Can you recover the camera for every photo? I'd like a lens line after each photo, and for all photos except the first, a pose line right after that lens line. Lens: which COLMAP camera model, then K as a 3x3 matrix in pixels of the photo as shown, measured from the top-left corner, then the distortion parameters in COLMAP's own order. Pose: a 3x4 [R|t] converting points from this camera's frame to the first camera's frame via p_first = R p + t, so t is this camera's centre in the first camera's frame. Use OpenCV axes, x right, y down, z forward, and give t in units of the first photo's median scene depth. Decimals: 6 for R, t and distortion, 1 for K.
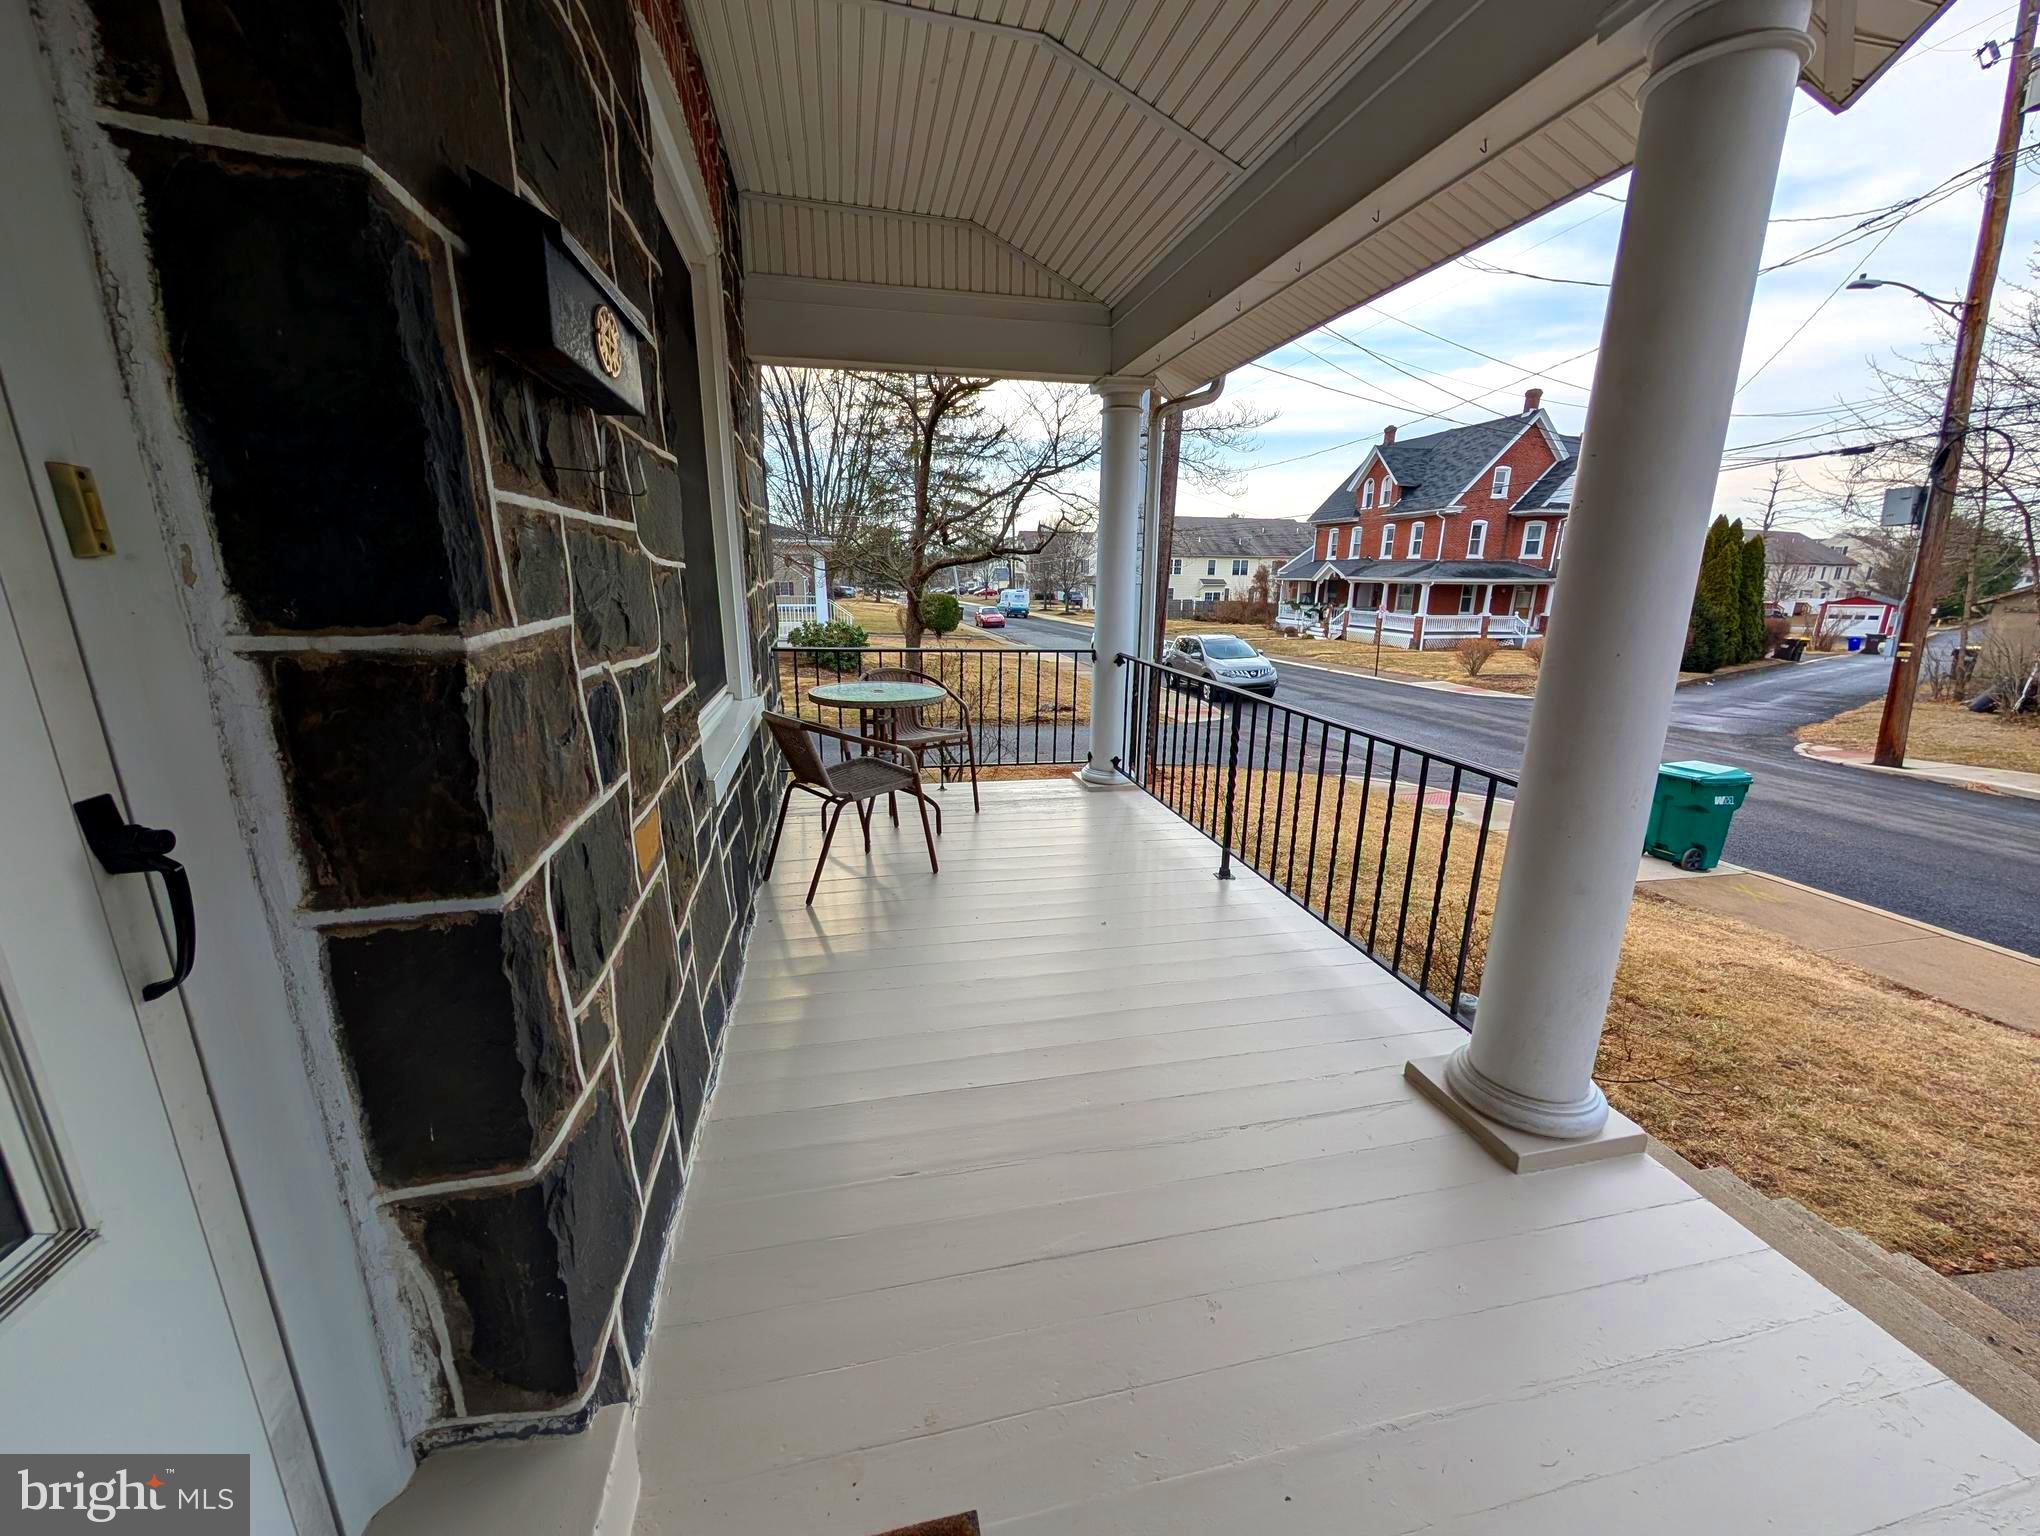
lens RADIAL K [[773.9, 0, 1026.1], [0, 773.9, 772.1], [0, 0, 1]] dist [0.000045, -0.000379]
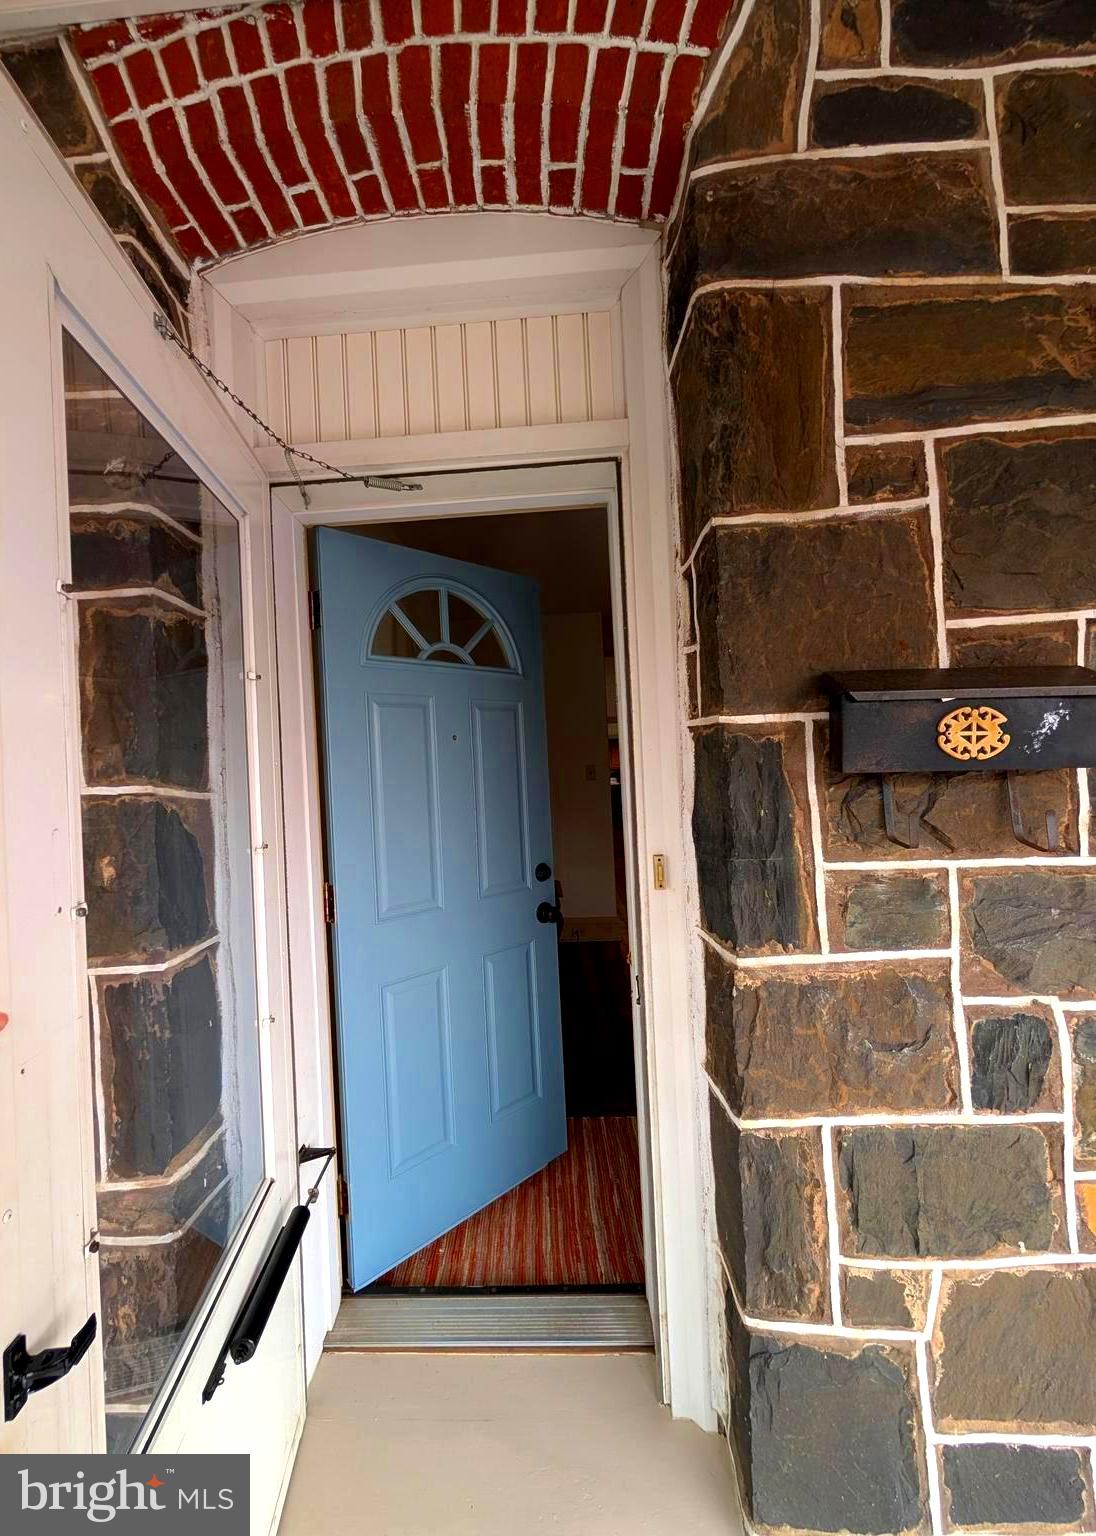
lens RADIAL K [[584.8, 0, 510.3], [0, 584.8, 767.8], [0, 0, 1]] dist [0.001027, -0.000165]
pose [[-0.283207, -0.005380, -0.959044, 0.315401], [-0.198950, 0.978561, 0.053261, -0.271099], [0.938196, 0.205886, -0.278206, 0.396896]]
